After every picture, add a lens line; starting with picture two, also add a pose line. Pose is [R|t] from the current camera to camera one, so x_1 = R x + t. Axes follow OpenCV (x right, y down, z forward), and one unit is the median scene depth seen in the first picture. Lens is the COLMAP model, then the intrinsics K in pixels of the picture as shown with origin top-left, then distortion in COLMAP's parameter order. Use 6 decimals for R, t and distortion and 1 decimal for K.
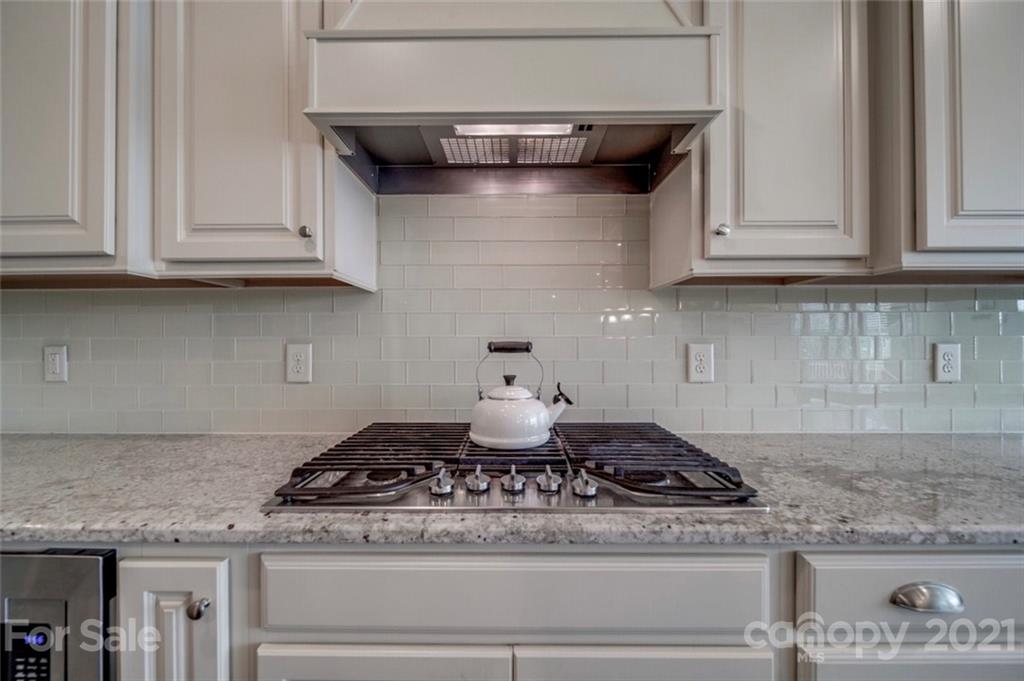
lens RADIAL K [[359.5, 0, 509.6], [0, 359.5, 342.4], [0, 0, 1]] dist [-0.002821, -0.000058]
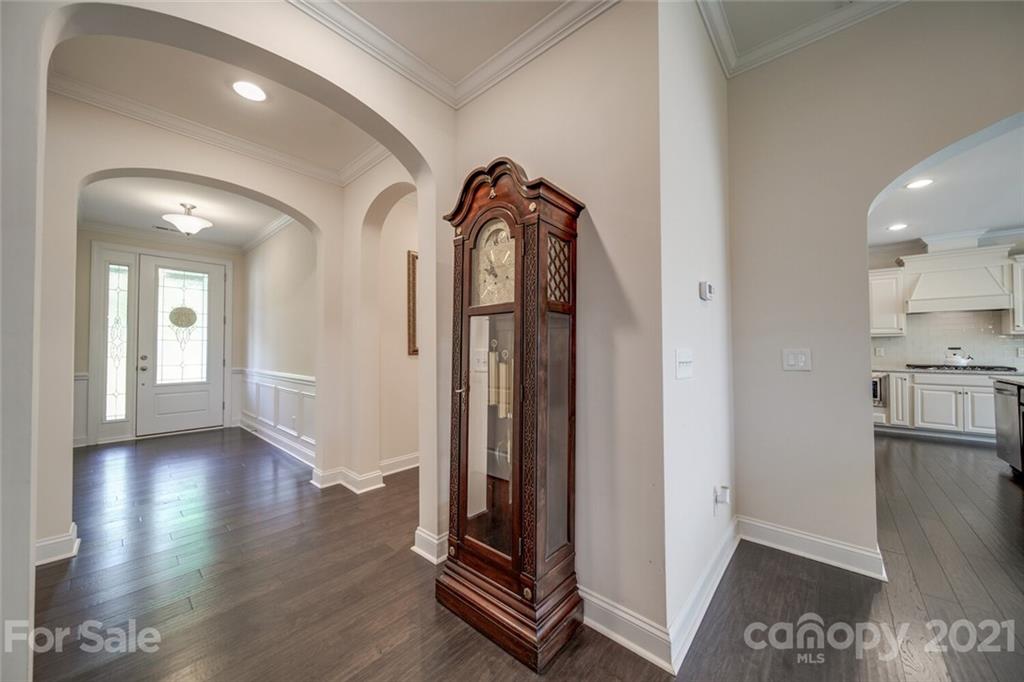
lens RADIAL K [[359.5, 0, 511.0], [0, 359.5, 339.7], [0, 0, 1]] dist [-0.002821, -0.000058]
pose [[0.755257, -0.013335, -0.655293, -1.525505], [0.002132, 0.999838, -0.017889, -0.035365], [0.655425, 0.012114, 0.755163, -7.498847]]
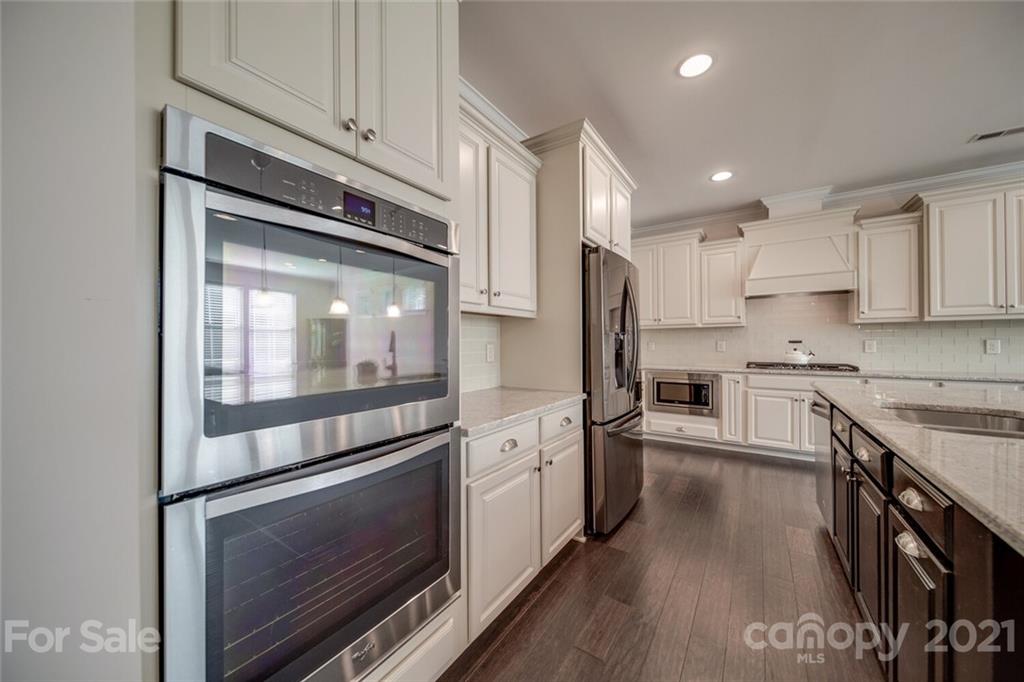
lens RADIAL K [[359.5, 0, 509.0], [0, 359.5, 340.6], [0, 0, 1]] dist [-0.002821, -0.000058]
pose [[0.829061, -0.006572, -0.559120, -0.433034], [0.003565, 0.999973, -0.006468, 0.015904], [0.559147, 0.003369, 0.829062, -4.375662]]
